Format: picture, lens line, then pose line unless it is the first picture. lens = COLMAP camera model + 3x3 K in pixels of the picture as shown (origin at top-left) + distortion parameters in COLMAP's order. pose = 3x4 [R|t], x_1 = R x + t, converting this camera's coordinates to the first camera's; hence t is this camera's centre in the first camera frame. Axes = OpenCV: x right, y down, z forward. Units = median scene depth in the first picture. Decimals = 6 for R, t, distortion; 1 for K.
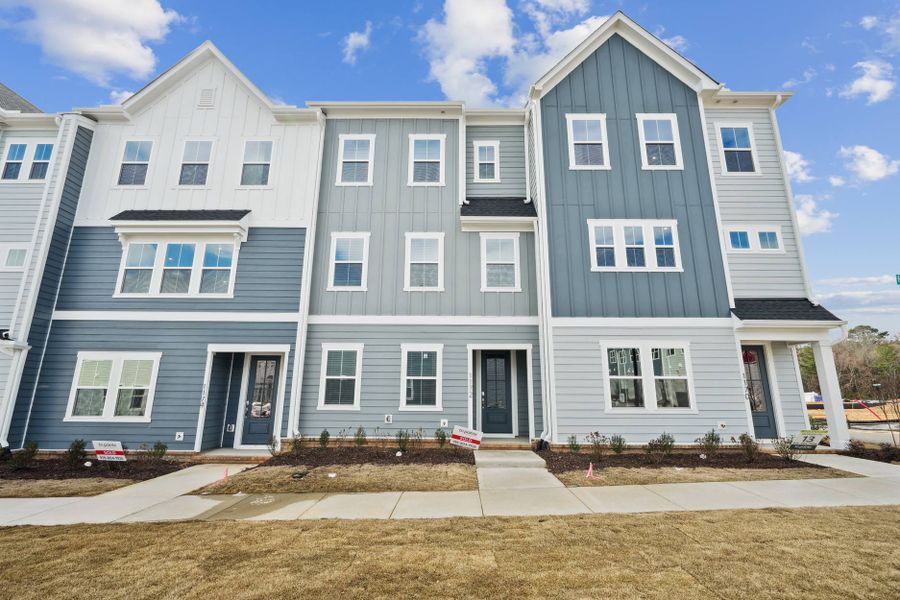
lens RADIAL K [[403.5, 0, 450.0], [0, 403.5, 300.0], [0, 0, 1]] dist [-0.000977, 0.000086]
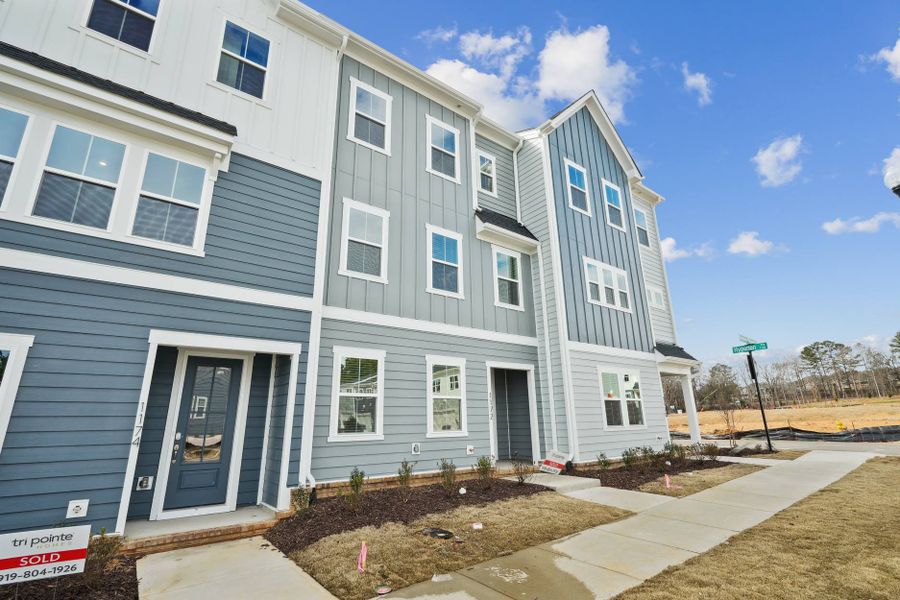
lens RADIAL K [[417.4, 0, 450.0], [0, 417.4, 300.0], [0, 0, 1]] dist [0.001182, 0.000489]
pose [[0.793609, 0.151699, 0.589213, -0.601459], [-0.116203, 0.988383, -0.097957, 0.075735], [-0.597228, 0.009272, 0.802018, 0.289121]]
